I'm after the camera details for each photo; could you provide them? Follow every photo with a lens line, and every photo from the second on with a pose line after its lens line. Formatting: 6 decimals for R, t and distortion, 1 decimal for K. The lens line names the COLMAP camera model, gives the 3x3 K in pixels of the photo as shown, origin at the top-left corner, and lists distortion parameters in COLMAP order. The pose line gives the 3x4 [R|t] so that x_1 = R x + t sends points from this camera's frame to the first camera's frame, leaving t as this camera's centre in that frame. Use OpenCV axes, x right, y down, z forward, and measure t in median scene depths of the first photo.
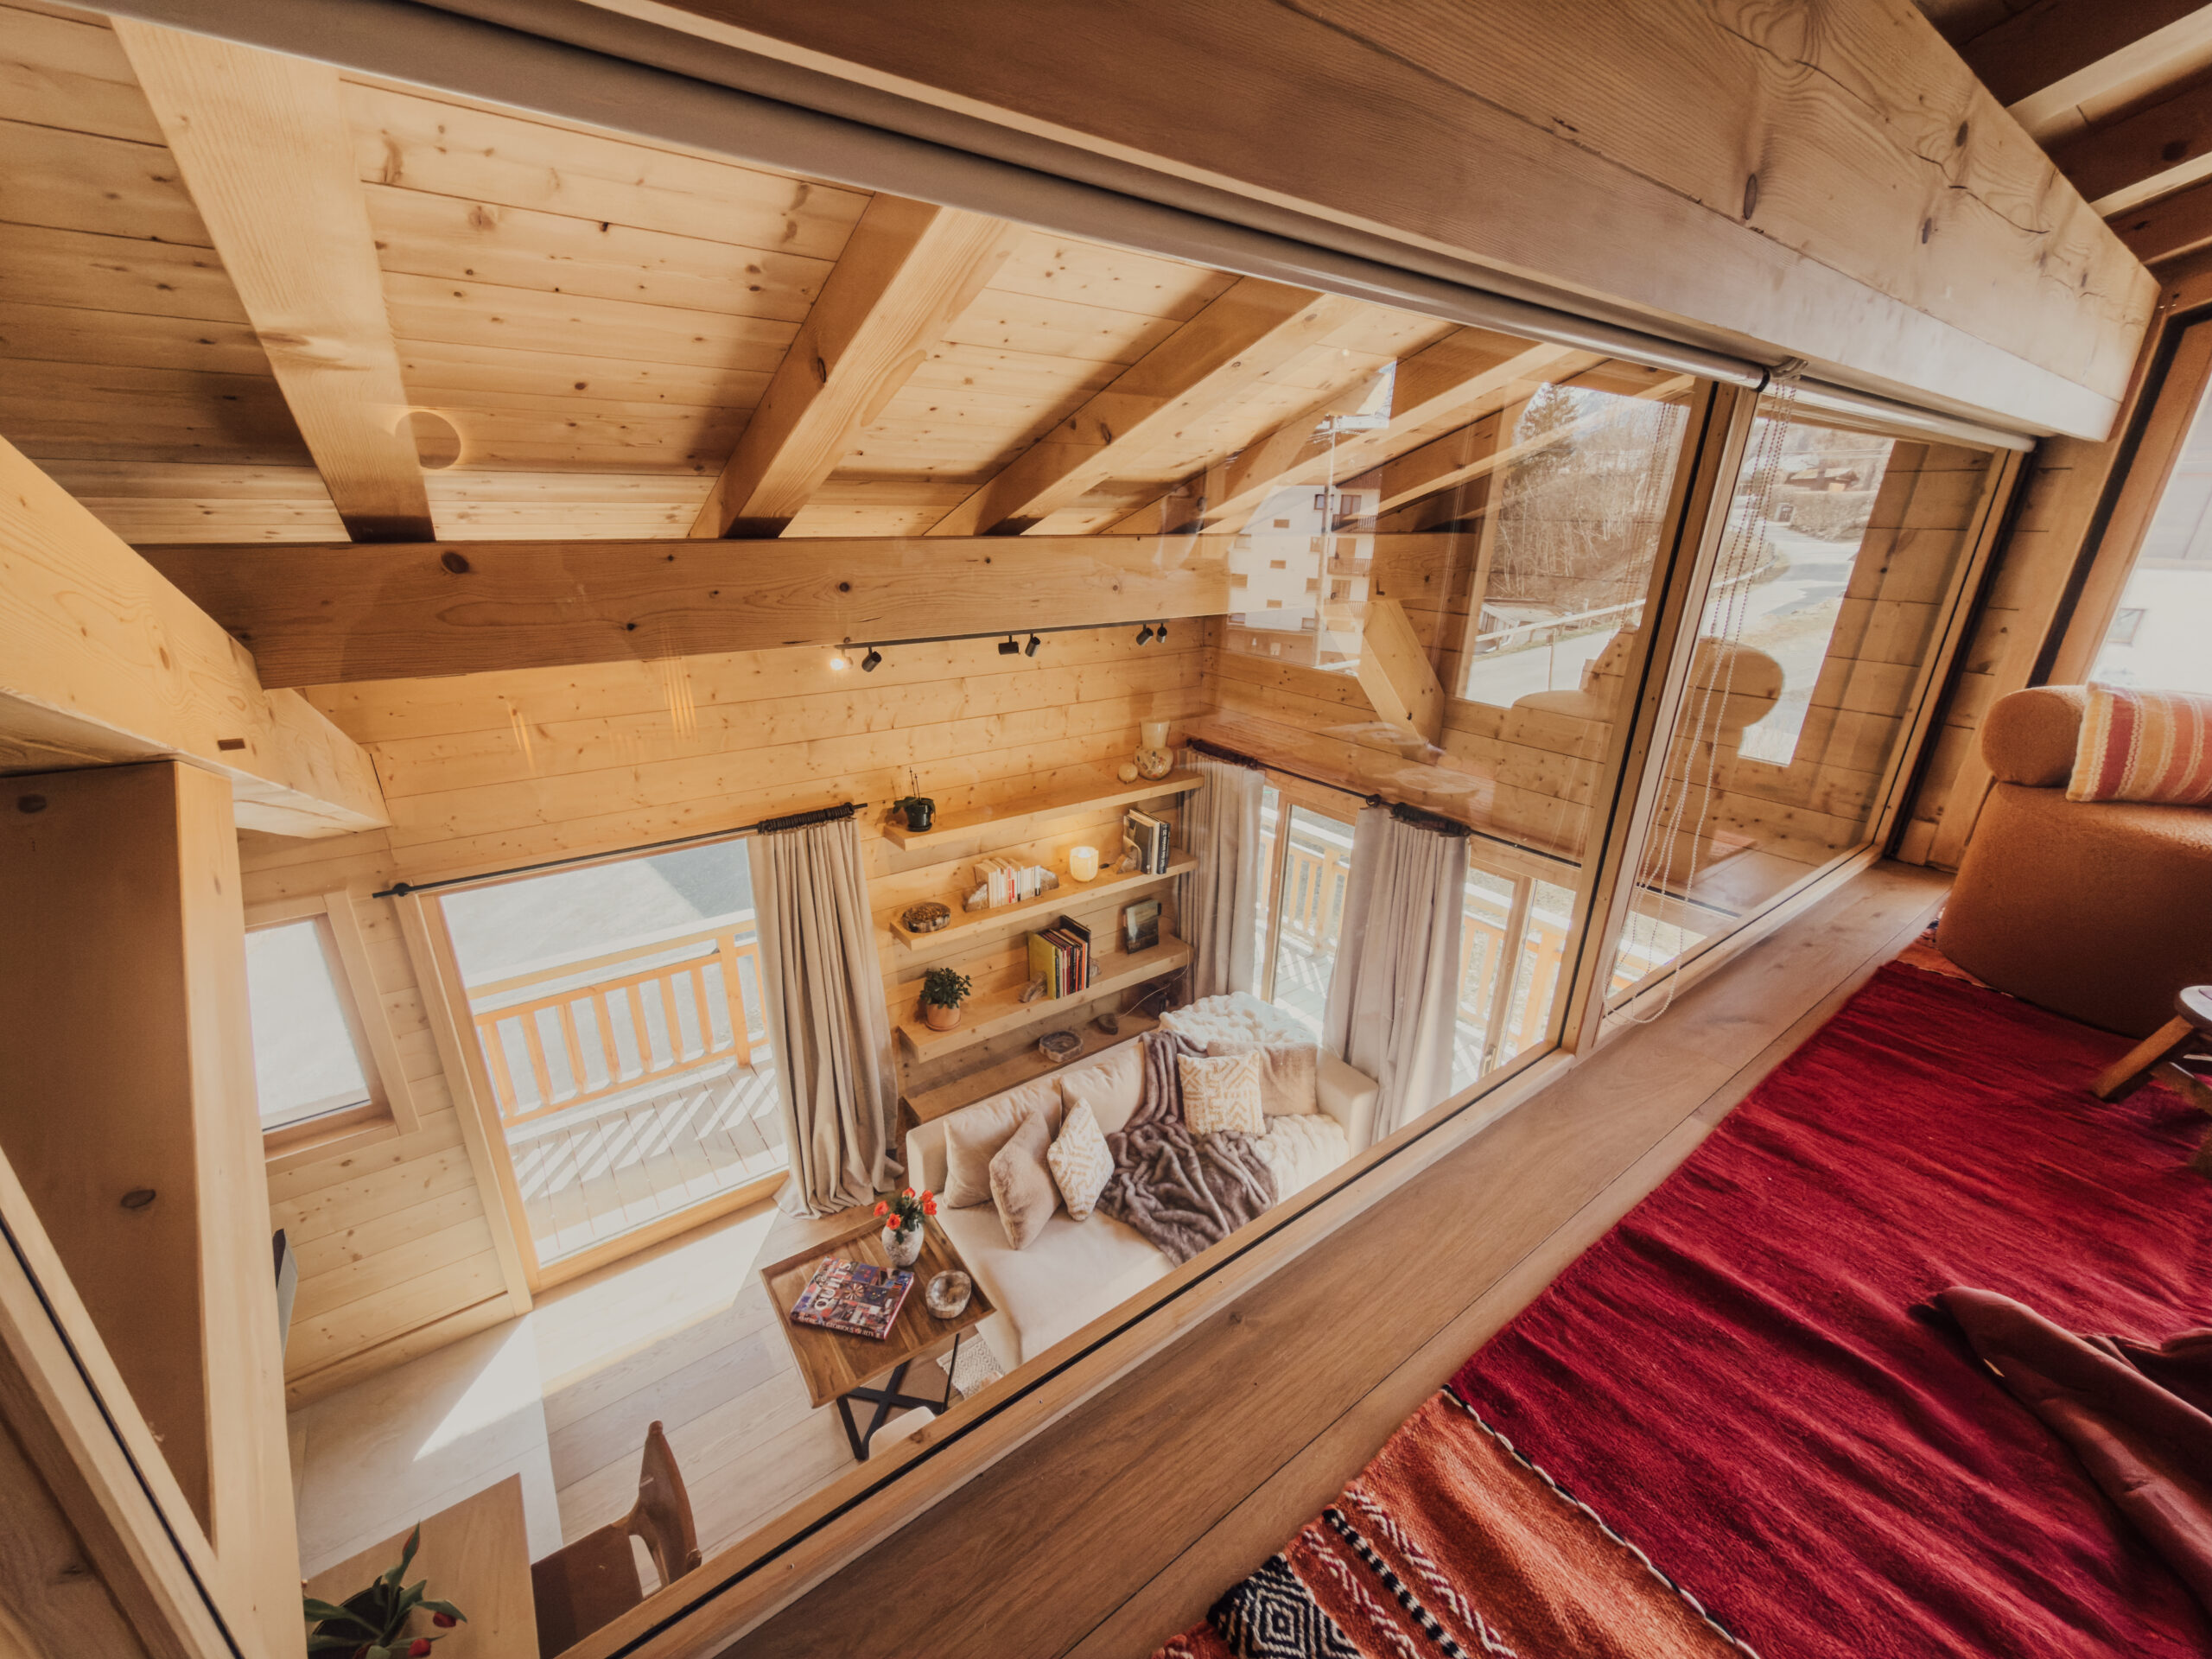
lens RADIAL K [[877.2, 0, 1106.0], [0, 877.2, 829.5], [0, 0, 1]] dist [0.000517, 0.000409]
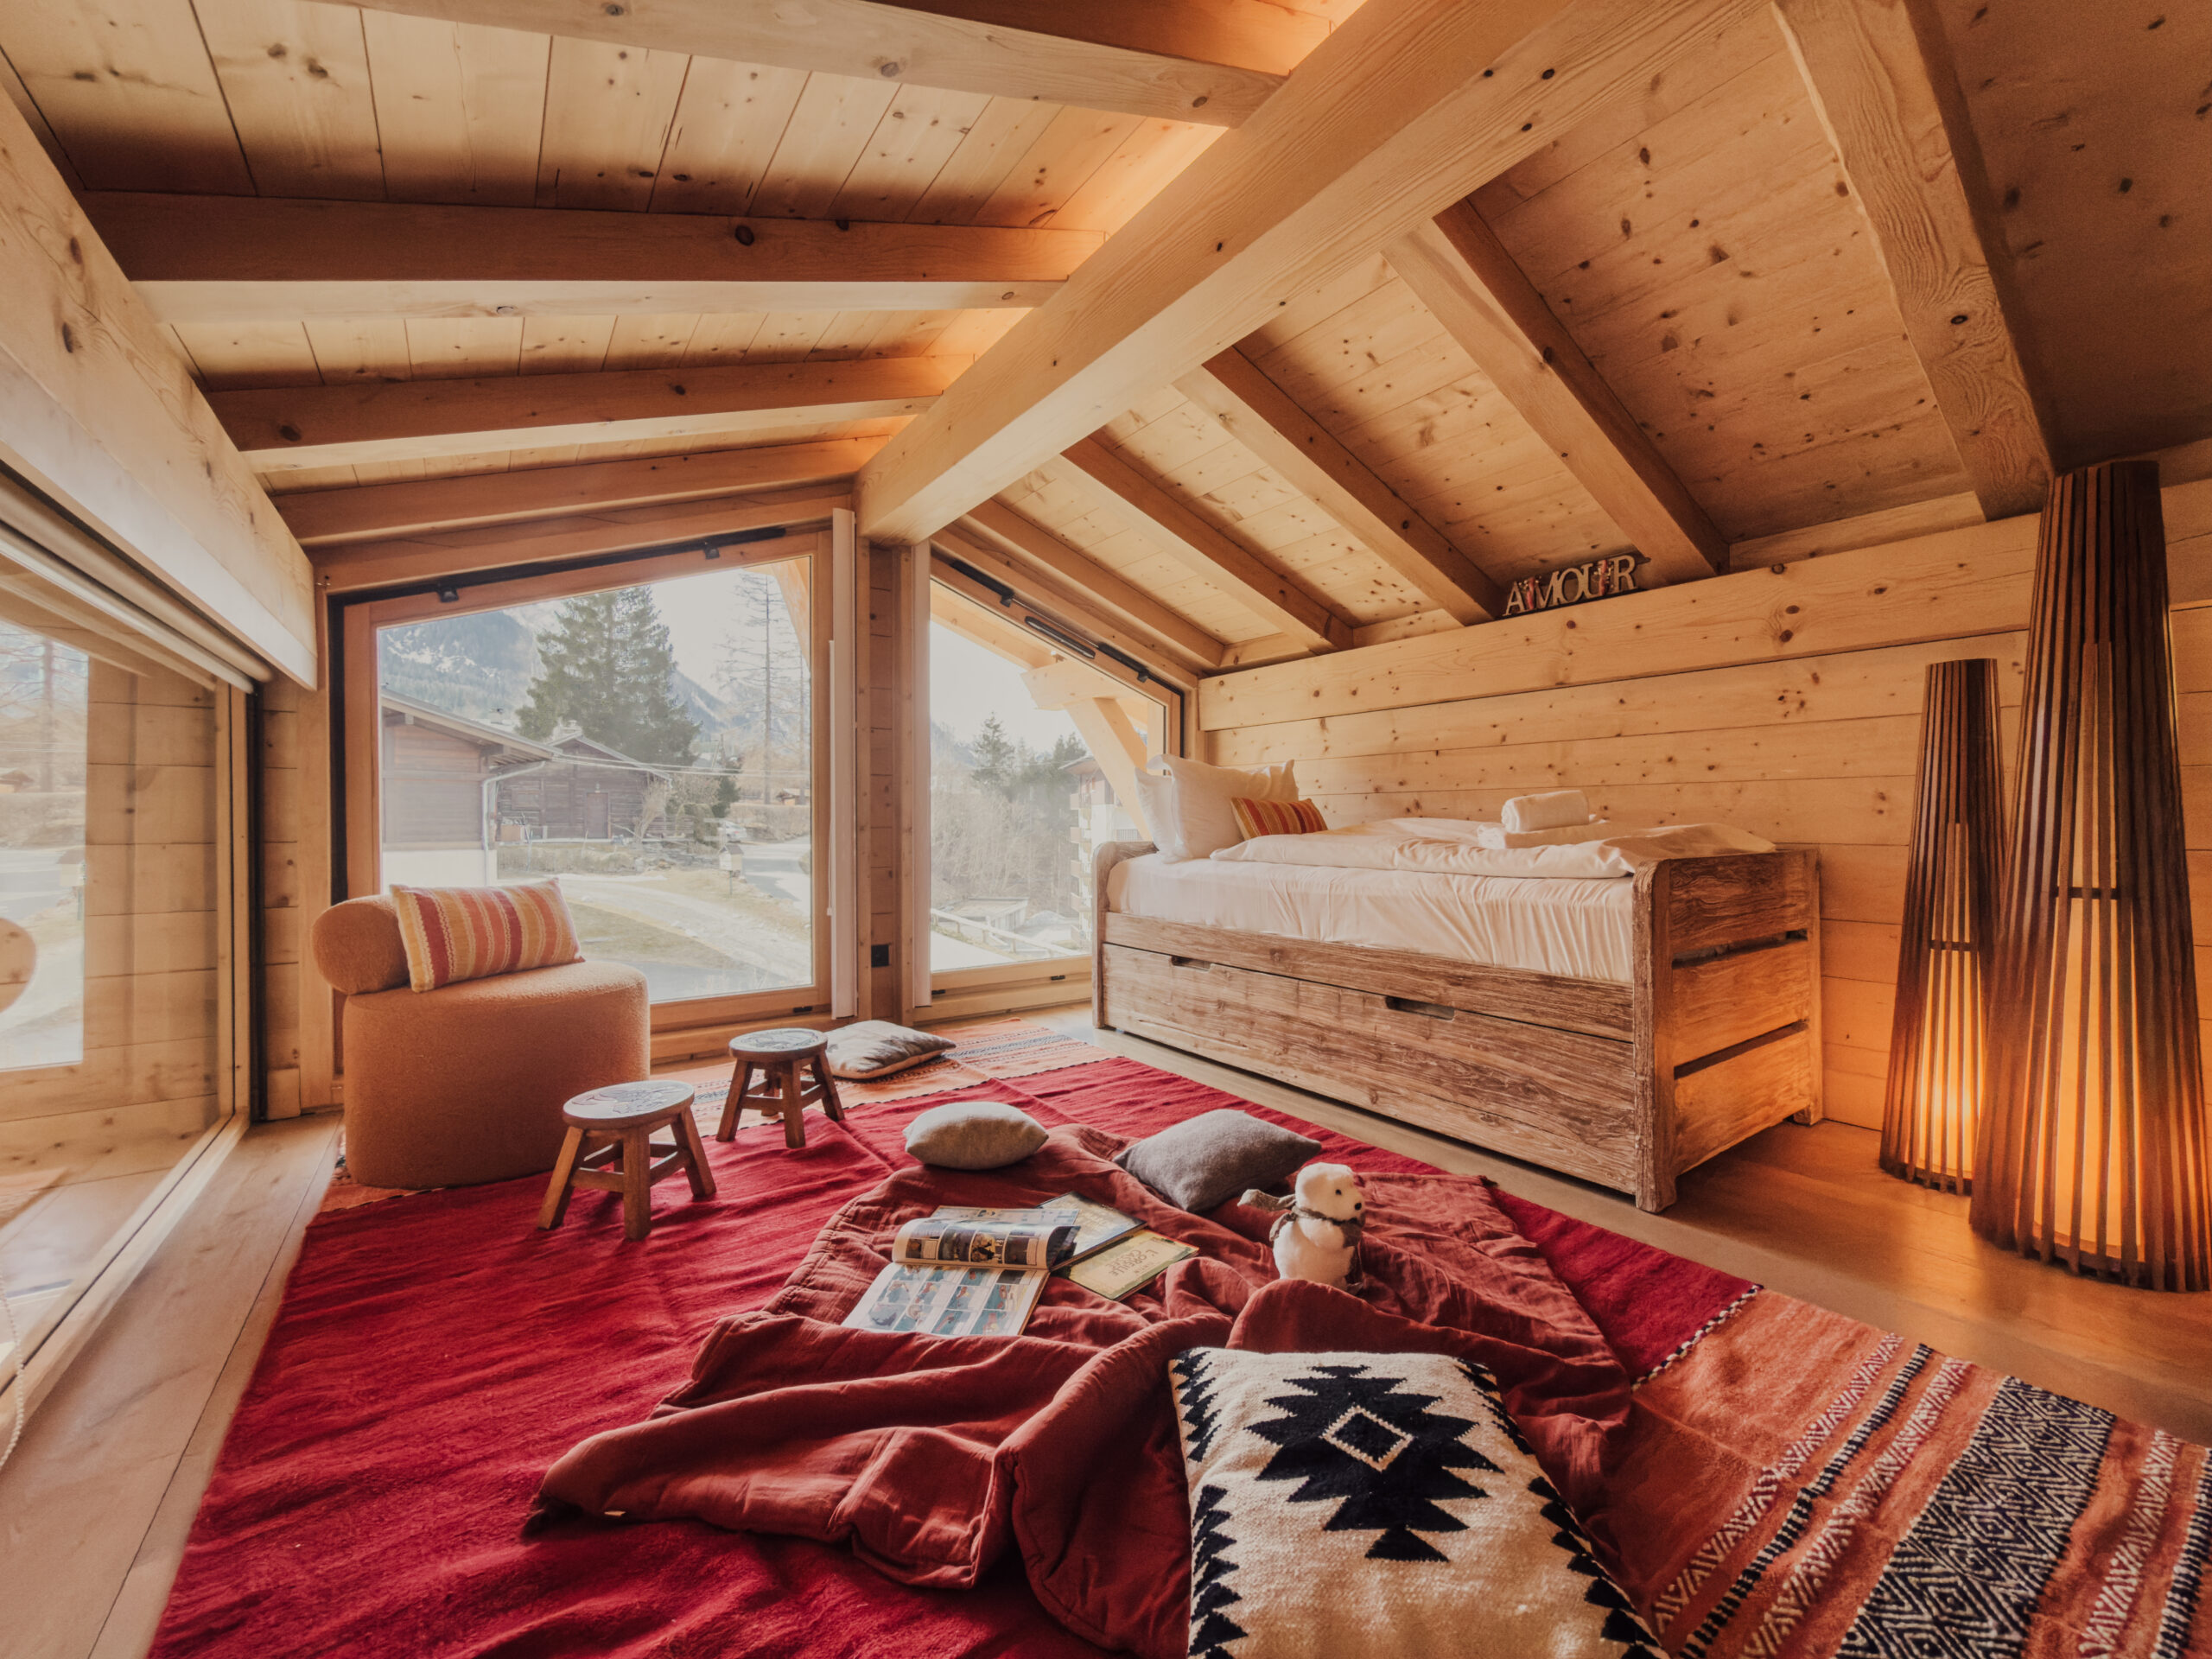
lens RADIAL K [[877.2, 0, 1106.0], [0, 877.2, 829.5], [0, 0, 1]] dist [0.000517, 0.000409]
pose [[0.014289, -0.027053, 0.999532, 0.058612], [0.351400, 0.936005, 0.020310, 0.054477], [-0.936116, 0.350946, 0.022881, 0.131555]]
